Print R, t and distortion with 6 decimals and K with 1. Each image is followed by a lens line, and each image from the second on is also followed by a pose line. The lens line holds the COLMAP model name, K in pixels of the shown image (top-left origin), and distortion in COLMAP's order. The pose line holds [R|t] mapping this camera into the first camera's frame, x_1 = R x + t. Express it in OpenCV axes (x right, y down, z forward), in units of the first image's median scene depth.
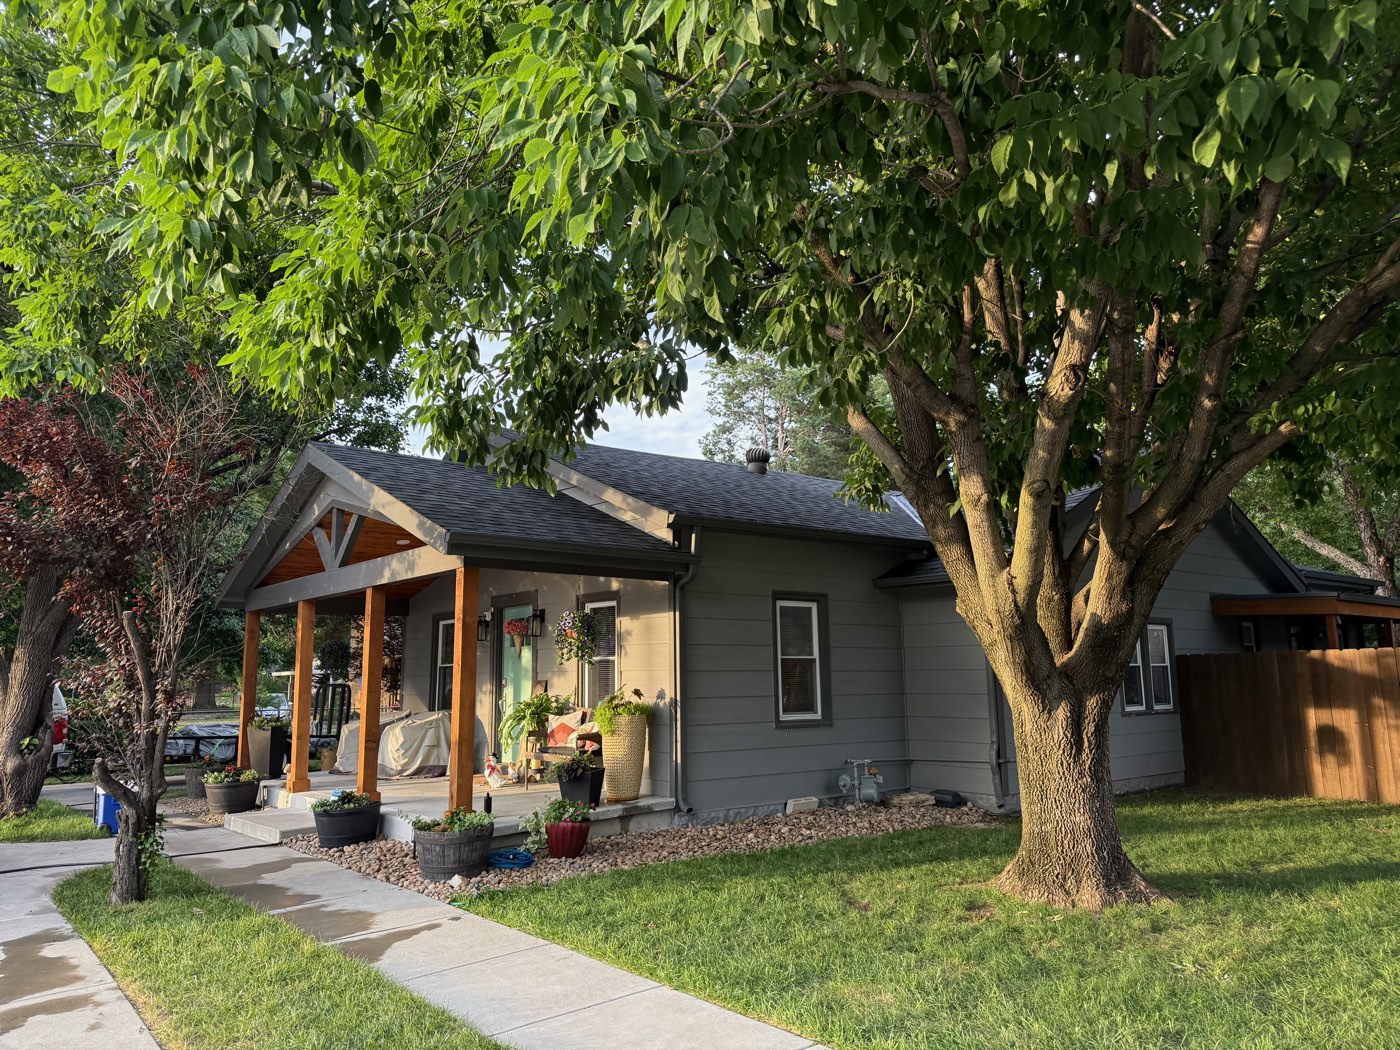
lens RADIAL K [[906.9, 0, 700.0], [0, 906.9, 525.0], [0, 0, 1]] dist [-0.118752, 0.036536]
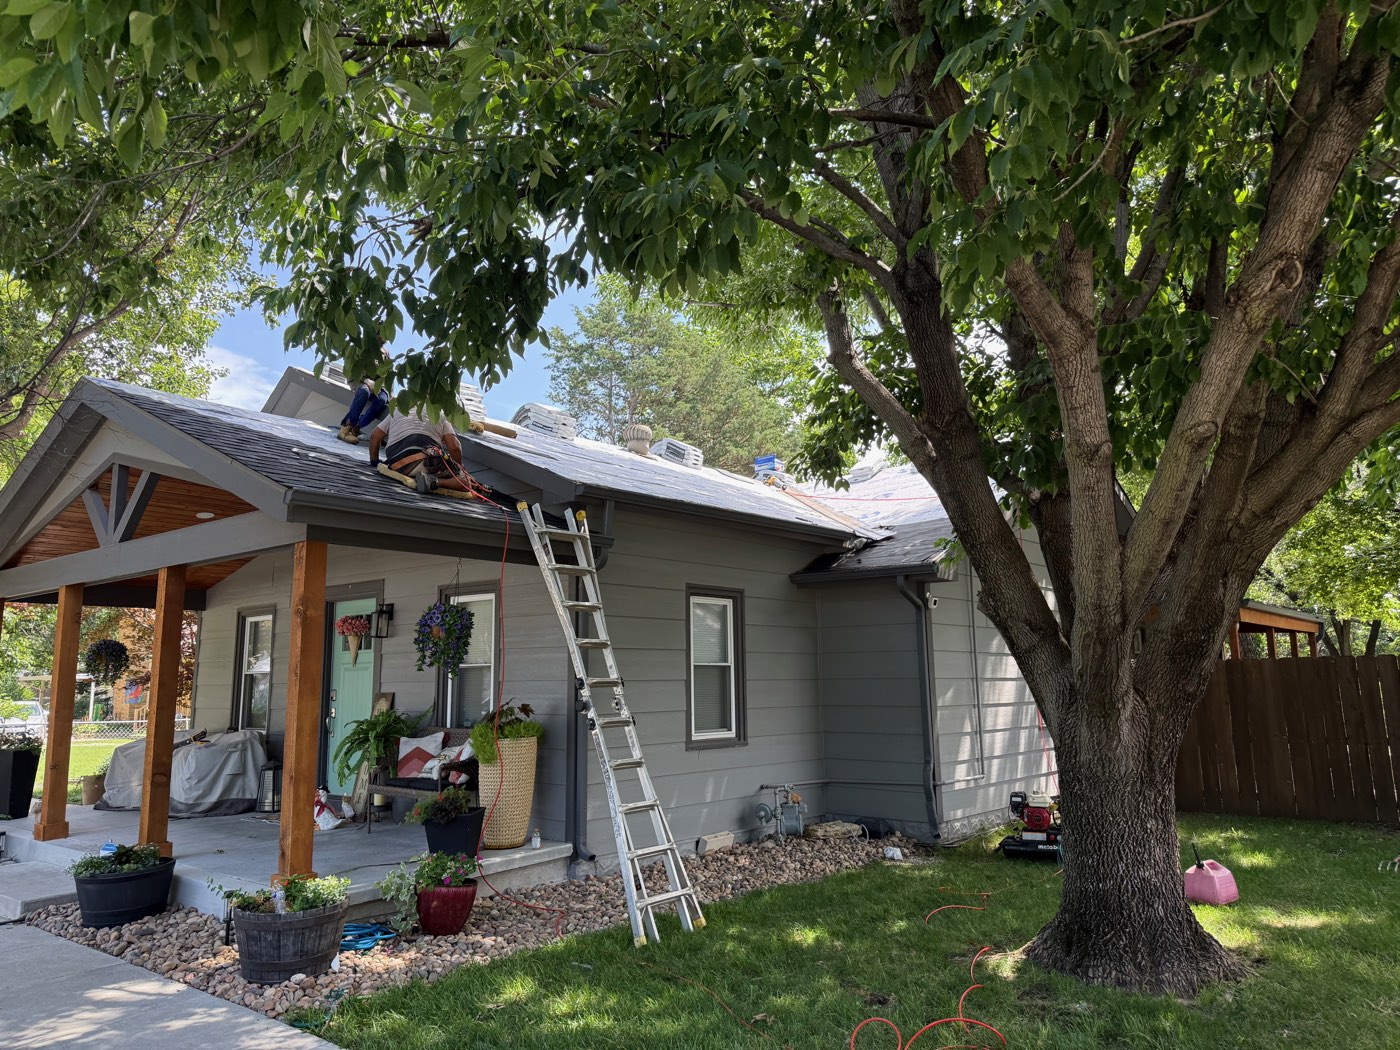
lens RADIAL K [[906.9, 0, 700.0], [0, 906.9, 525.0], [0, 0, 1]] dist [-0.118752, 0.036536]
pose [[0.976253, 0.032757, 0.214142, -0.084020], [-0.030569, 0.999441, -0.013523, 0.028044], [-0.214465, 0.006656, 0.976709, 0.180720]]
